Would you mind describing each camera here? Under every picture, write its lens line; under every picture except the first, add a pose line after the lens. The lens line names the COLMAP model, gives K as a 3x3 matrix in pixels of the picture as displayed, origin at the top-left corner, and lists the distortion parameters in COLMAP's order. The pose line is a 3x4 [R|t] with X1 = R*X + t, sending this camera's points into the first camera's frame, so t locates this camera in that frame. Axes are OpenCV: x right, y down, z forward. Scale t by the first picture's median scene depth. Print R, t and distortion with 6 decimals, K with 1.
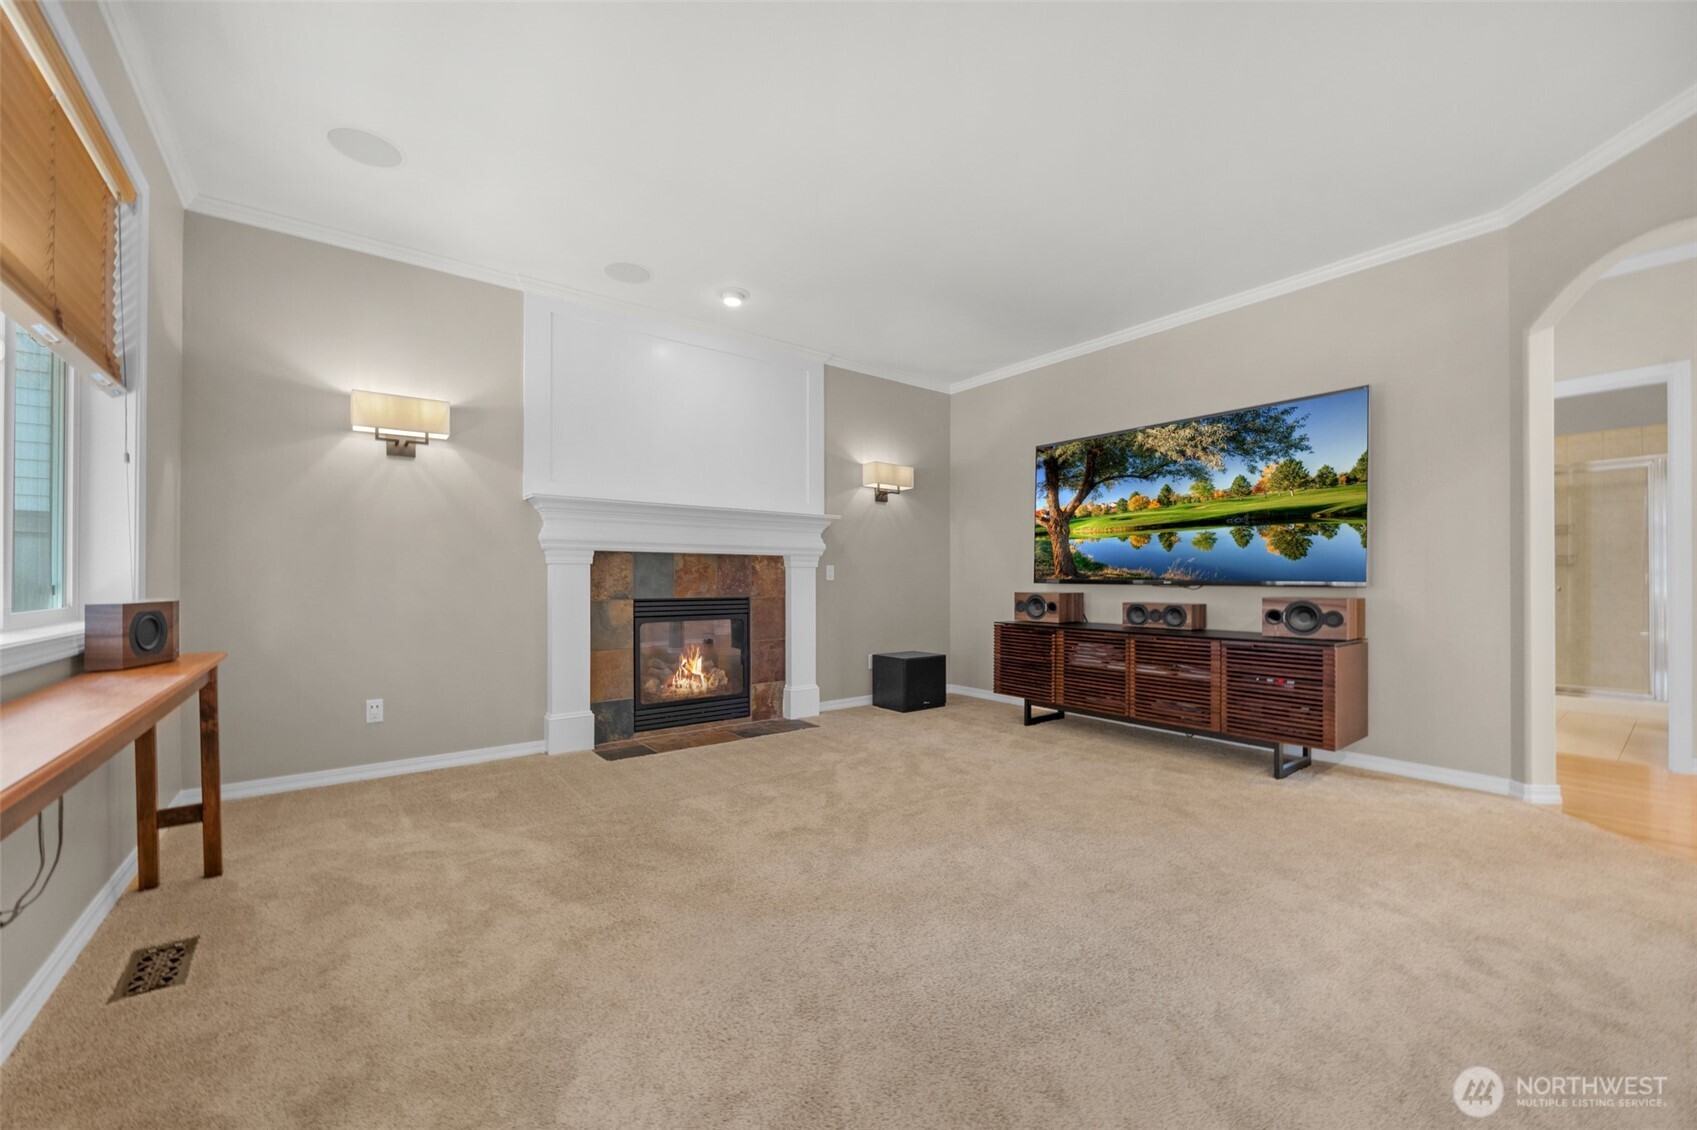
lens RADIAL K [[668.6, 0, 841.3], [0, 668.6, 579.5], [0, 0, 1]] dist [-0.011091, -0.000077]
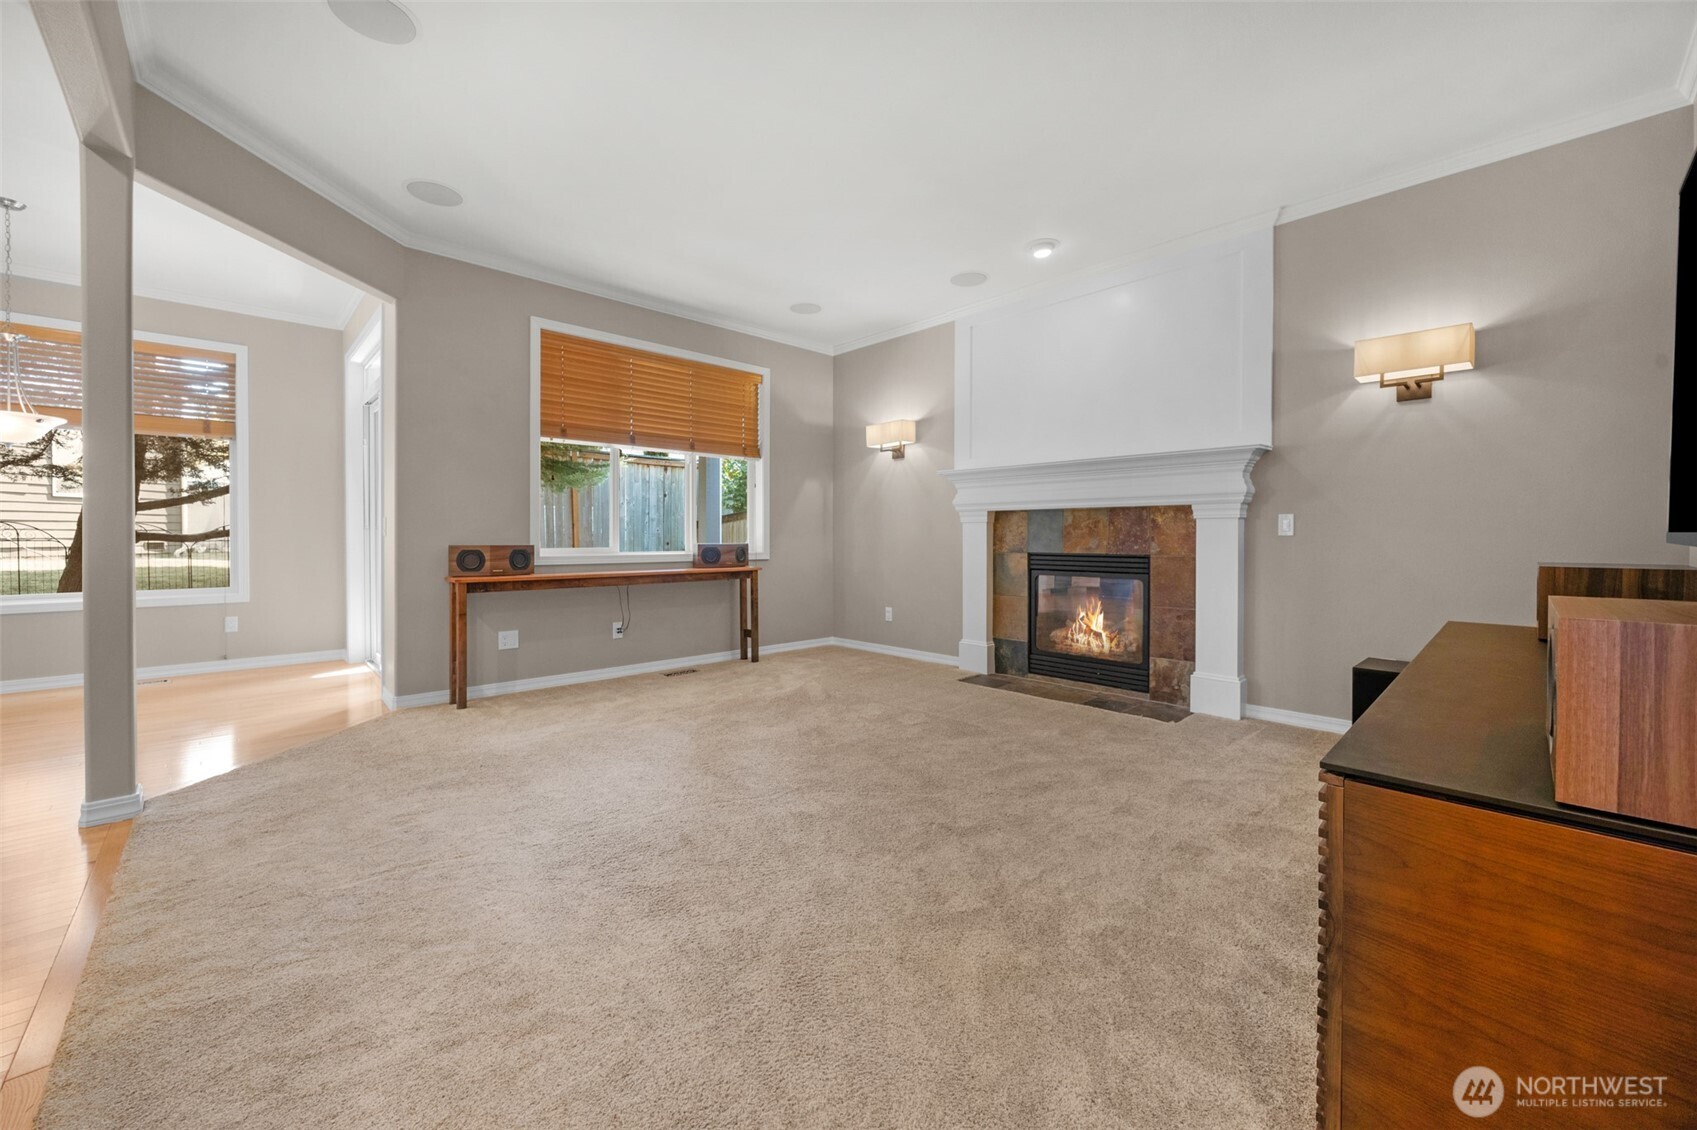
lens RADIAL K [[673.3, 0, 842.3], [0, 673.3, 544.5], [0, 0, 1]] dist [0.000399, -0.000104]
pose [[0.079699, 0.011611, -0.996751, 0.775622], [0.001829, 0.999929, 0.011794, 0.001912], [0.996817, -0.002763, 0.079672, 0.597681]]
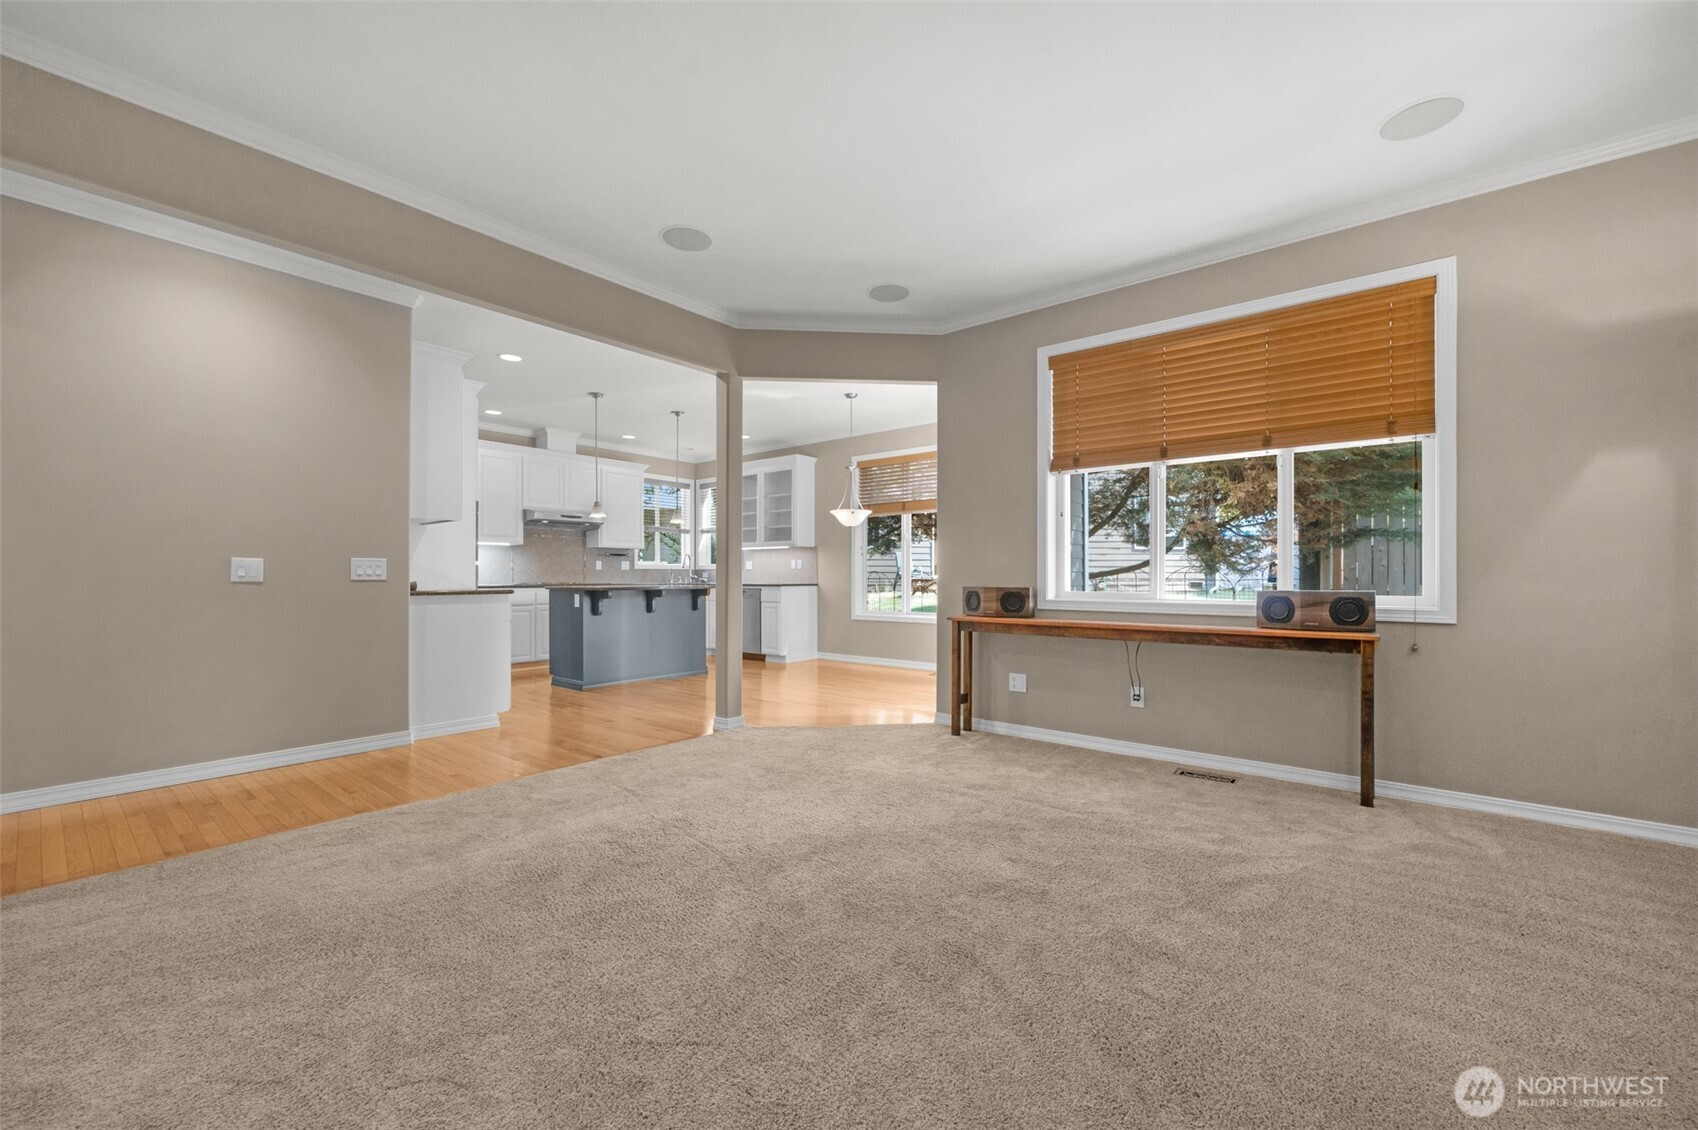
lens RADIAL K [[657.3, 0, 819.5], [0, 657.3, 572.3], [0, 0, 1]] dist [0.000170, -0.000053]
pose [[-0.978484, -0.003371, -0.206297, 0.202865], [-0.001660, 0.999963, -0.008469, 0.000626], [0.206317, -0.007944, -0.978453, 1.092251]]
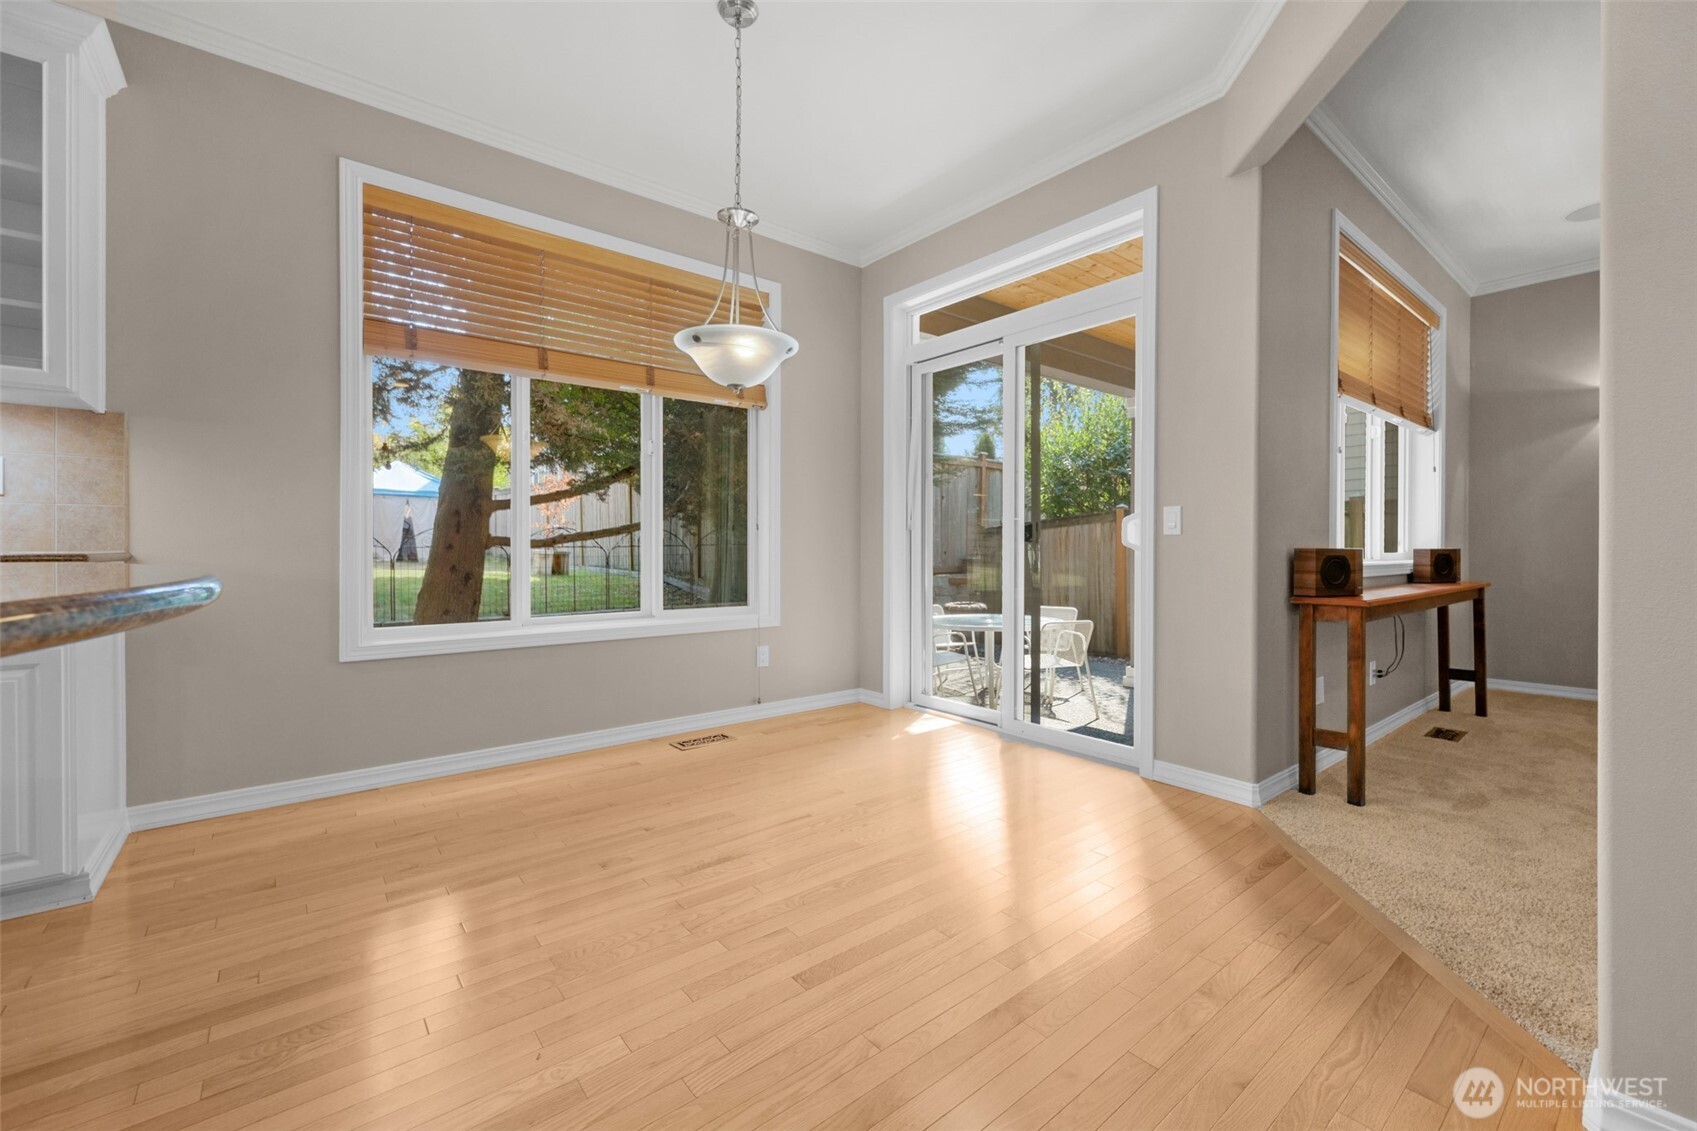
lens RADIAL K [[681.8, 0, 855.4], [0, 681.8, 550.4], [0, 0, 1]] dist [0.008780, 0.000065]
pose [[0.032429, 0.002157, -0.999472, 0.383905], [0.000189, 0.999998, 0.002164, 0.015164], [0.999474, -0.000259, 0.032428, -0.332810]]
